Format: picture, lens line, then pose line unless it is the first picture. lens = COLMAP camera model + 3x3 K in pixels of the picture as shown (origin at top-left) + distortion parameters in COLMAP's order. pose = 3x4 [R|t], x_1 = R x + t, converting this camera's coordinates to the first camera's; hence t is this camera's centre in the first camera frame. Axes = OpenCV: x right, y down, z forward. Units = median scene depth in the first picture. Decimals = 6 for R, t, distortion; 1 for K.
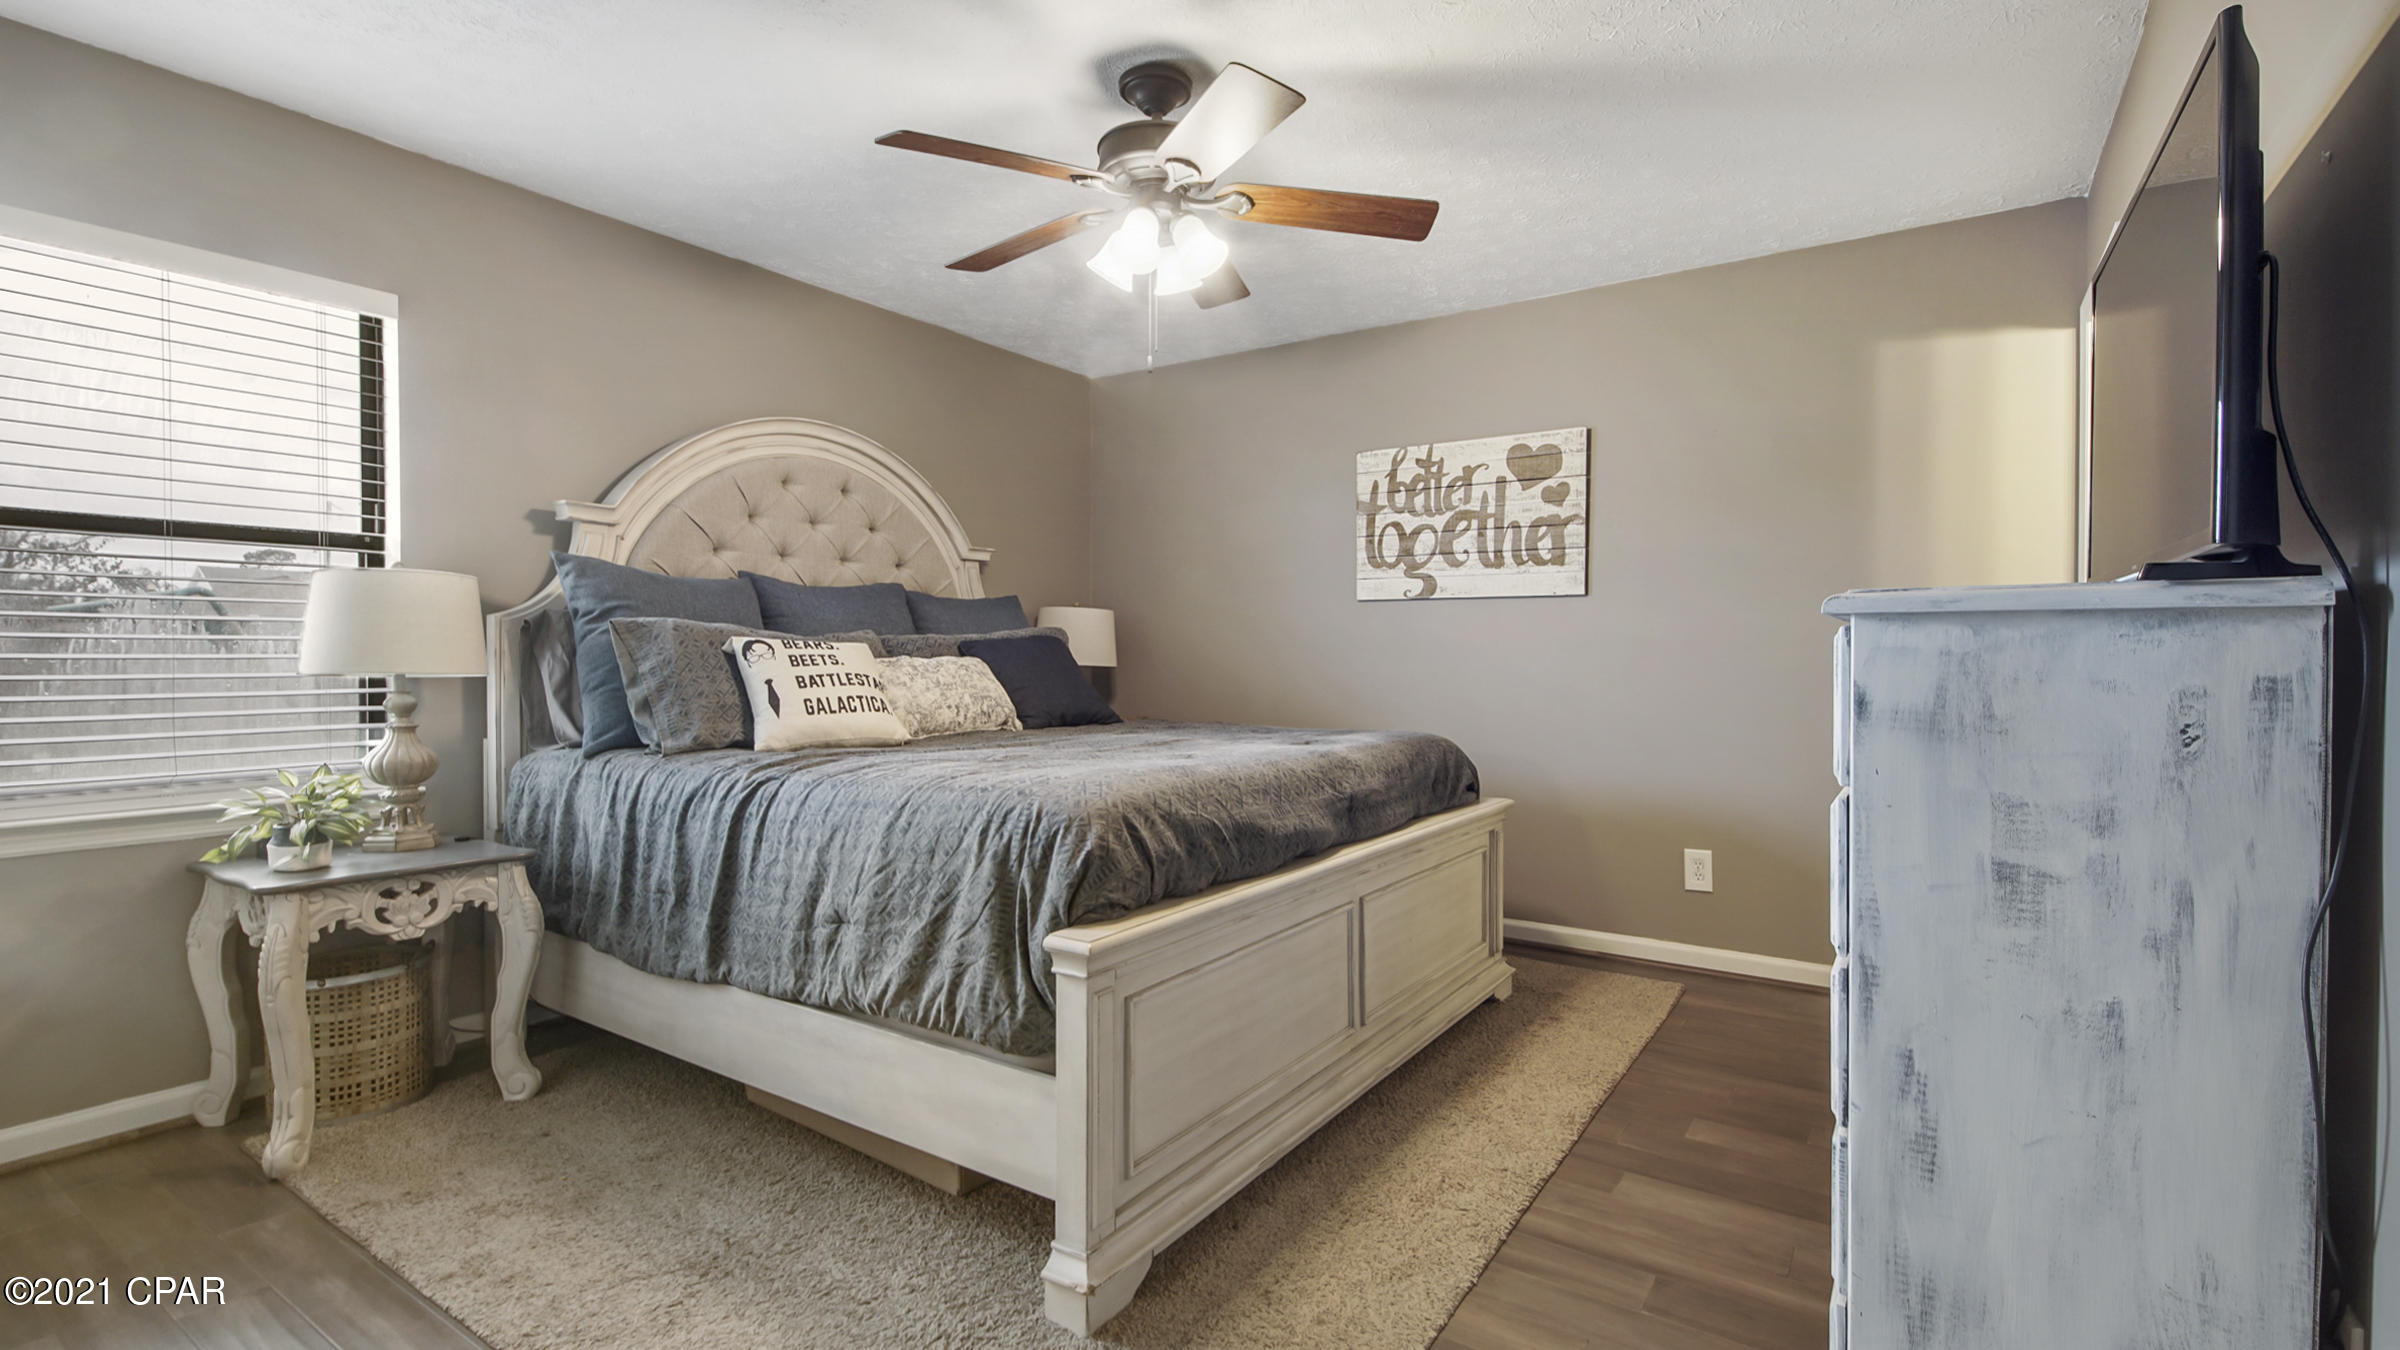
lens RADIAL K [[1057.5, 0, 1193.9], [0, 1057.5, 687.8], [0, 0, 1]] dist [0.017711, -0.000336]
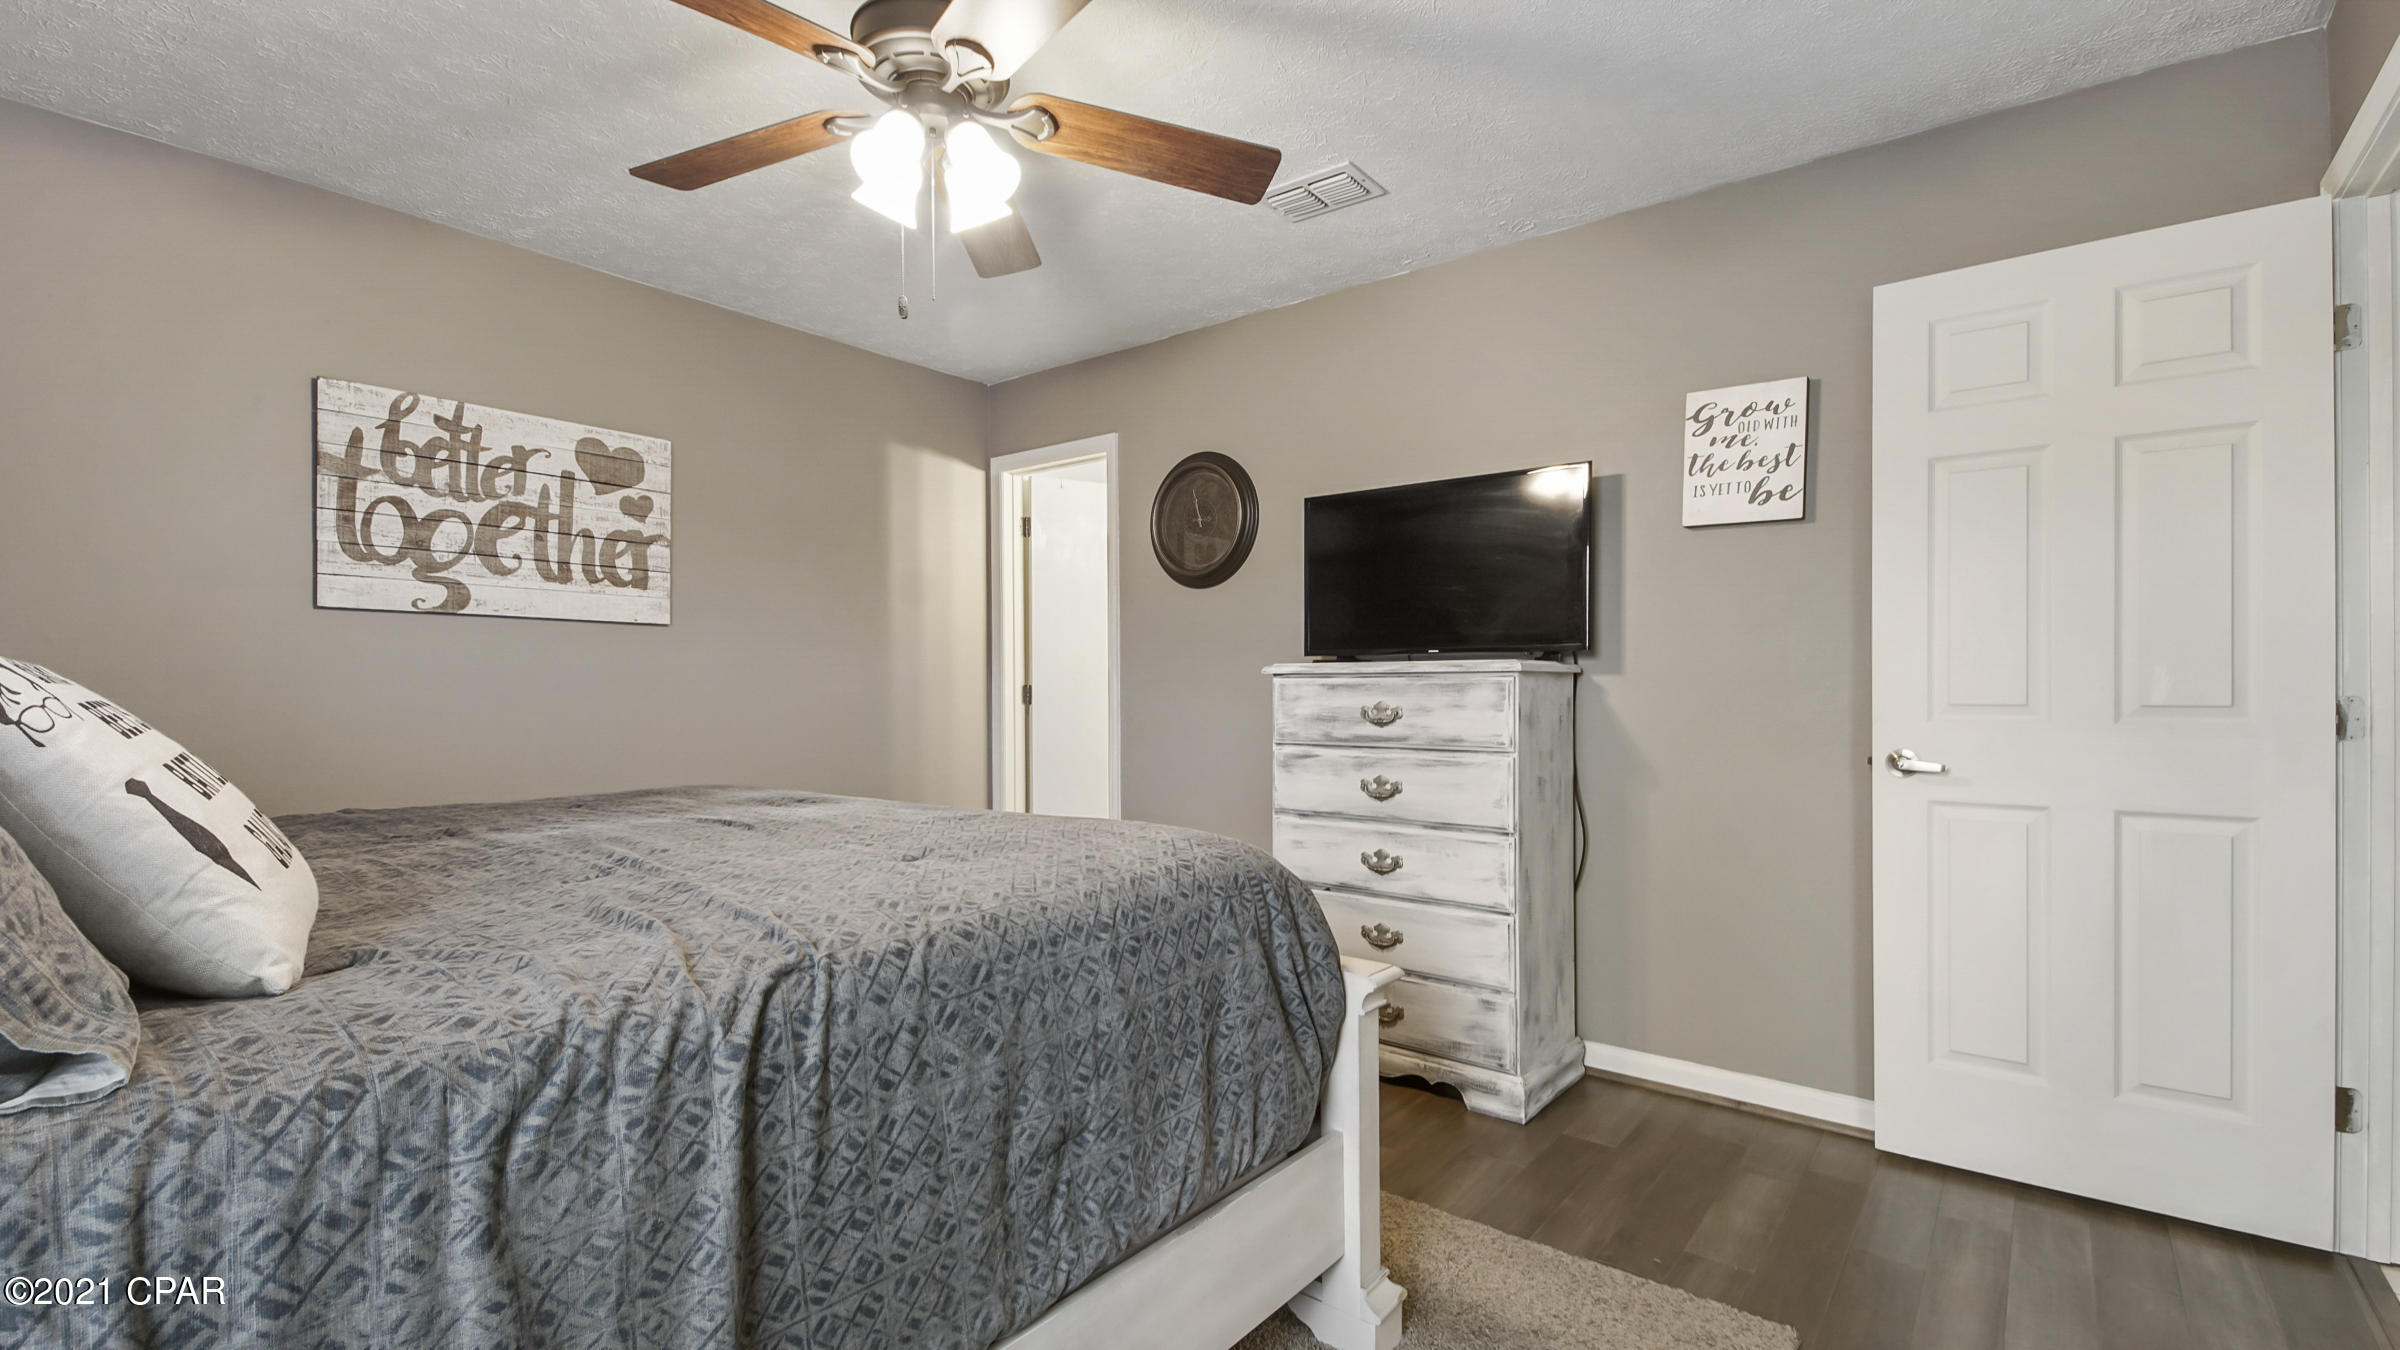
lens RADIAL K [[1057.5, 0, 1193.9], [0, 1057.5, 687.8], [0, 0, 1]] dist [0.017711, -0.000336]
pose [[0.070207, -0.008684, 0.997495, -0.481241], [0.026537, 0.999624, 0.006835, -0.026091], [-0.997179, 0.025991, 0.070411, 0.460810]]
